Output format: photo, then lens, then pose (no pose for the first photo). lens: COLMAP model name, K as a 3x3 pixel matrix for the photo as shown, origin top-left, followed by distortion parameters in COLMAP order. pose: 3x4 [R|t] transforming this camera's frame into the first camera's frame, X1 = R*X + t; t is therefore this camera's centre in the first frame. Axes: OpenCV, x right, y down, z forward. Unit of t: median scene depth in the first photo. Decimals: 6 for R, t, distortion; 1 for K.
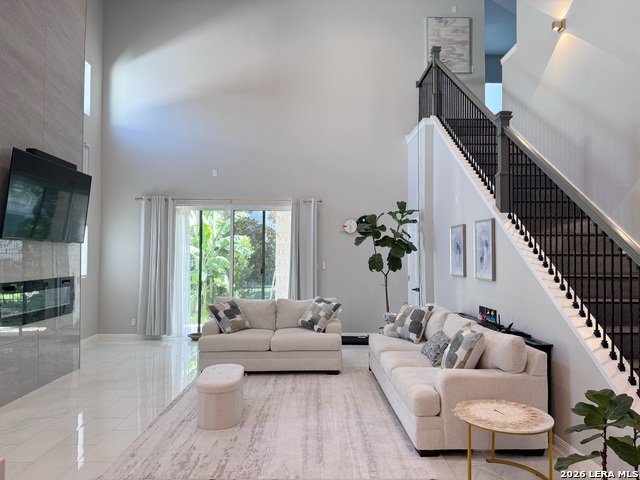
lens RADIAL K [[446.6, 0, 320.0], [0, 446.6, 240.7], [0, 0, 1]] dist [0.089346, -0.122599]
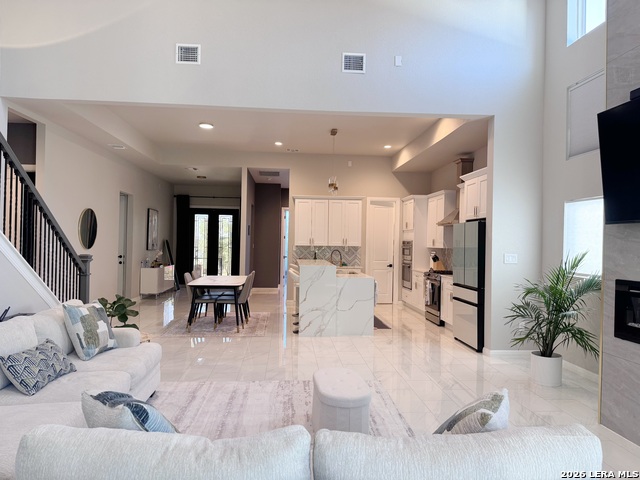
lens RADIAL K [[446.6, 0, 320.3], [0, 446.6, 236.7], [0, 0, 1]] dist [0.089346, -0.122599]
pose [[-0.998367, -0.022252, -0.052606, -0.095321], [-0.019883, 0.998783, -0.045139, 0.048484], [0.053547, -0.044020, -0.997595, 1.325598]]
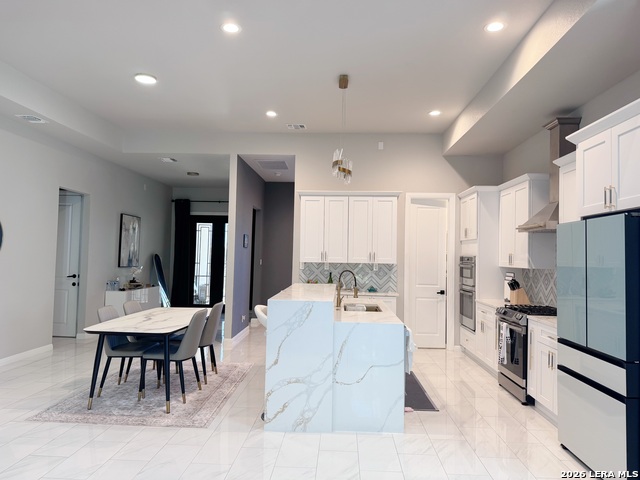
lens RADIAL K [[446.6, 0, 318.7], [0, 446.6, 238.1], [0, 0, 1]] dist [0.089346, -0.122599]
pose [[-0.996894, -0.021105, 0.075870, -0.227259], [-0.026566, 0.997072, -0.071705, 0.026771], [-0.074134, -0.073498, -0.994536, 0.805829]]
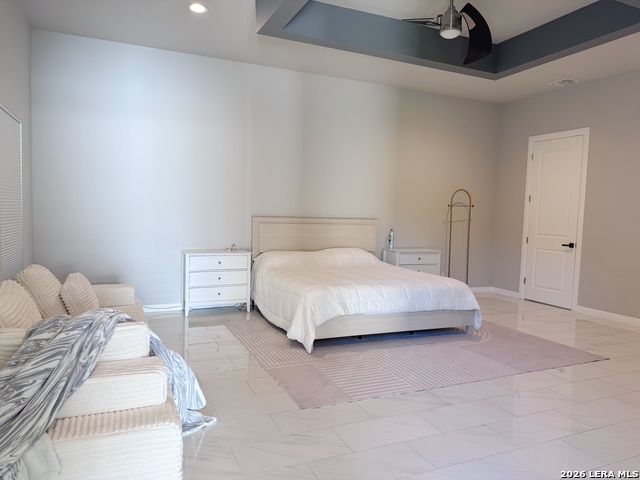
lens RADIAL K [[446.6, 0, 323.5], [0, 446.6, 240.0], [0, 0, 1]] dist [0.089346, -0.122599]
pose [[-0.392887, -0.076863, 0.916369, -1.248127], [-0.059434, 0.996540, 0.058106, 0.037543], [-0.917664, -0.031634, -0.396096, 0.518184]]
